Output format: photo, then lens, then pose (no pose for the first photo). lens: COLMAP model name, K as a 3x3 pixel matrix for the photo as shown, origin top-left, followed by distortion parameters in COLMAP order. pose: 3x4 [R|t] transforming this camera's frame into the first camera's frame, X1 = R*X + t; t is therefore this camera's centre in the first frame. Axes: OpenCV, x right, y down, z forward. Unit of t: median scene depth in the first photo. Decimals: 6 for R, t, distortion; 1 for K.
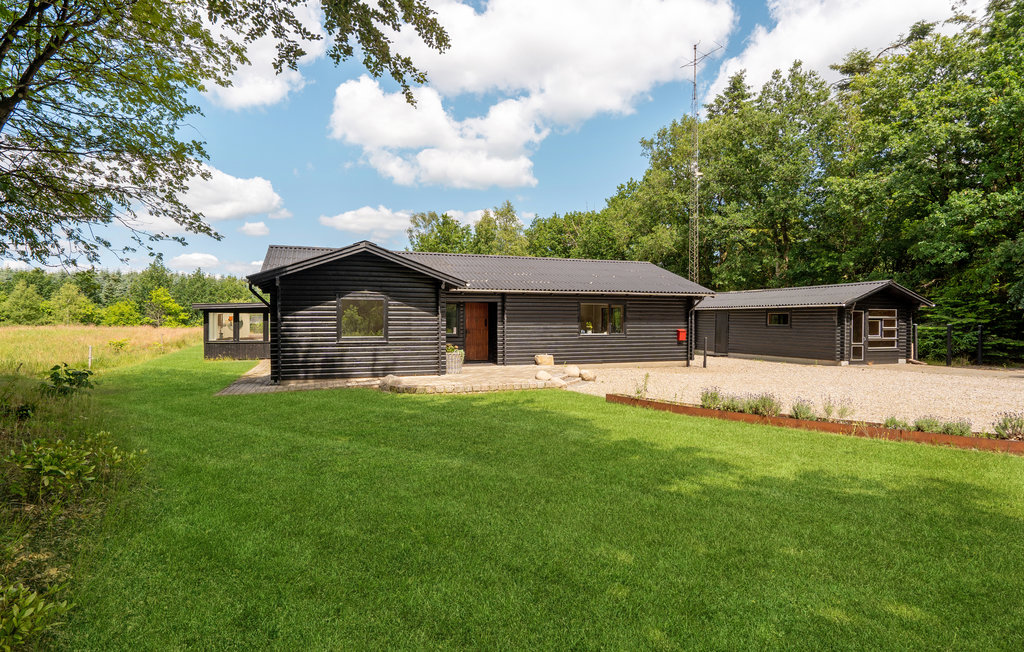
lens RADIAL K [[529.8, 0, 511.4], [0, 529.8, 327.1], [0, 0, 1]] dist [-0.002203, -0.000100]
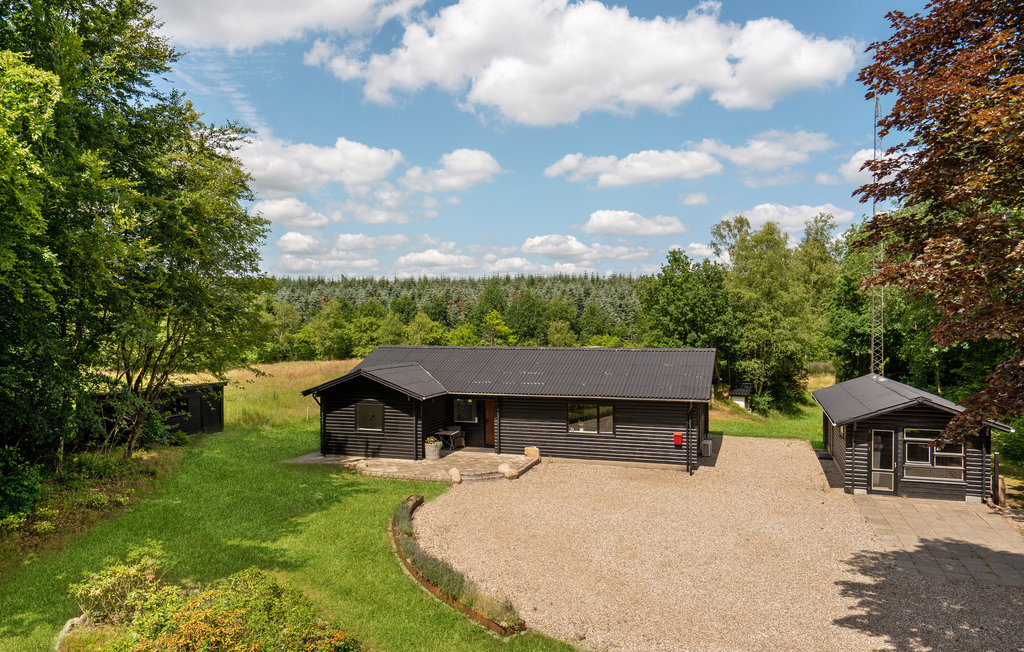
lens RADIAL K [[750.9, 0, 511.1], [0, 750.9, 323.9], [0, 0, 1]] dist [-0.005537, -0.002862]
pose [[0.770085, 0.006048, -0.637913, 0.917451], [-0.003071, 0.999979, 0.005773, -0.194236], [0.637934, -0.002486, 0.770087, -0.259446]]
